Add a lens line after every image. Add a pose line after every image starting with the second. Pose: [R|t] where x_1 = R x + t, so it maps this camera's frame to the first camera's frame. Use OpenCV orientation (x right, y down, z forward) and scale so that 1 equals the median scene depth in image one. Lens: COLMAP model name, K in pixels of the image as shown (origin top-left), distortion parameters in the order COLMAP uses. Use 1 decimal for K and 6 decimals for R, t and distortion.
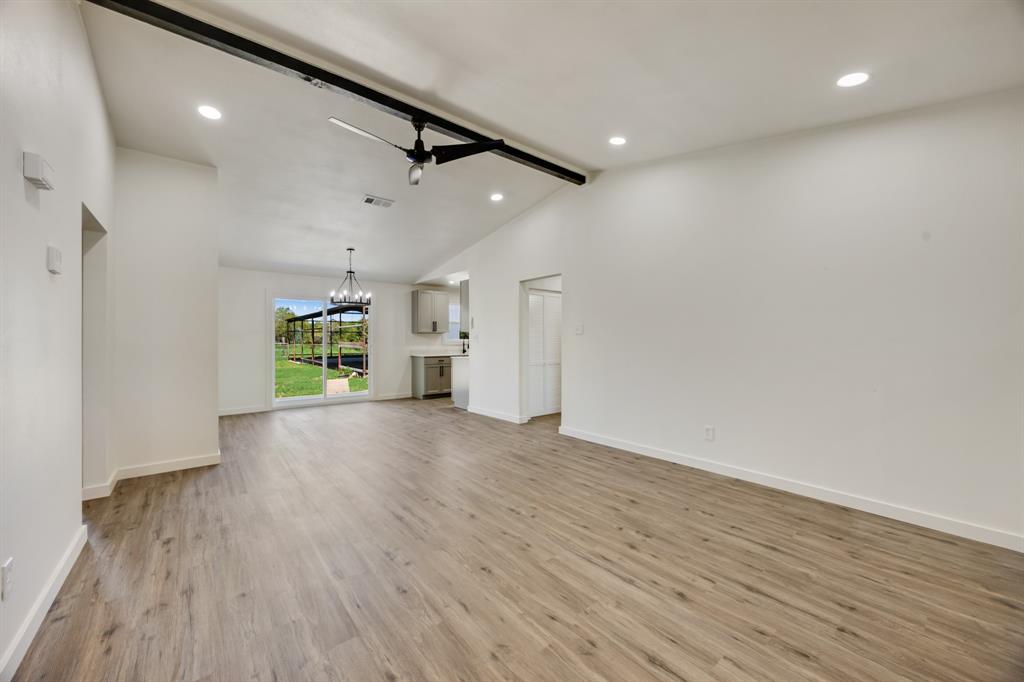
lens RADIAL K [[403.7, 0, 519.1], [0, 403.7, 342.2], [0, 0, 1]] dist [-0.000070, -0.000152]
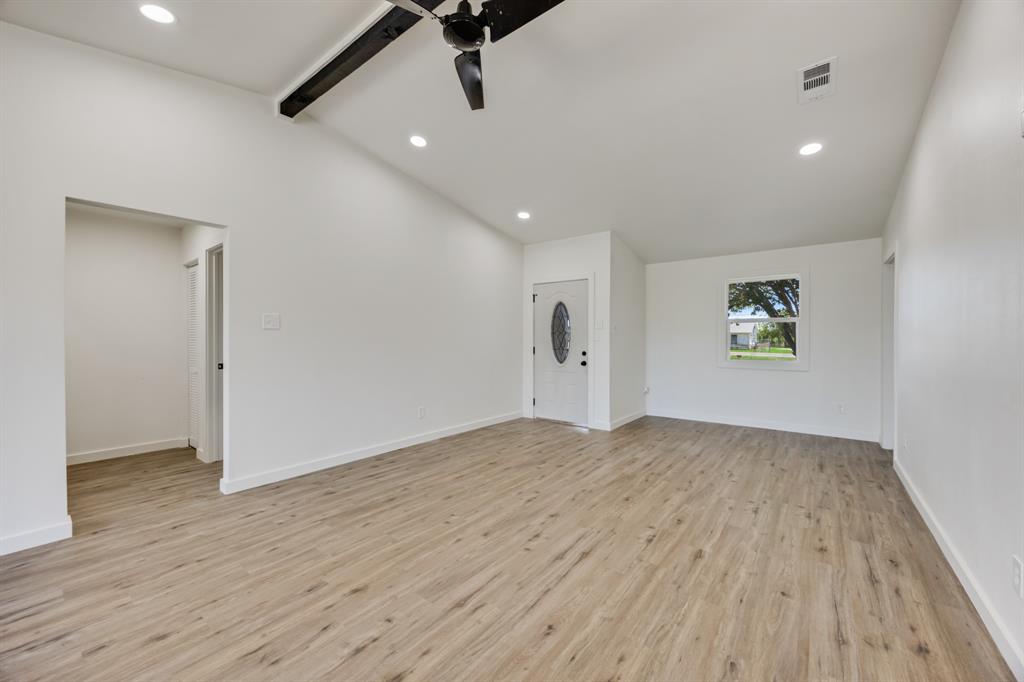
lens RADIAL K [[403.7, 0, 522.0], [0, 403.7, 338.9], [0, 0, 1]] dist [-0.000070, -0.000152]
pose [[-0.253282, -0.000778, 0.967392, -0.960610], [0.004533, 0.999988, 0.001991, 0.000456], [-0.967382, 0.004890, -0.253275, 1.214929]]
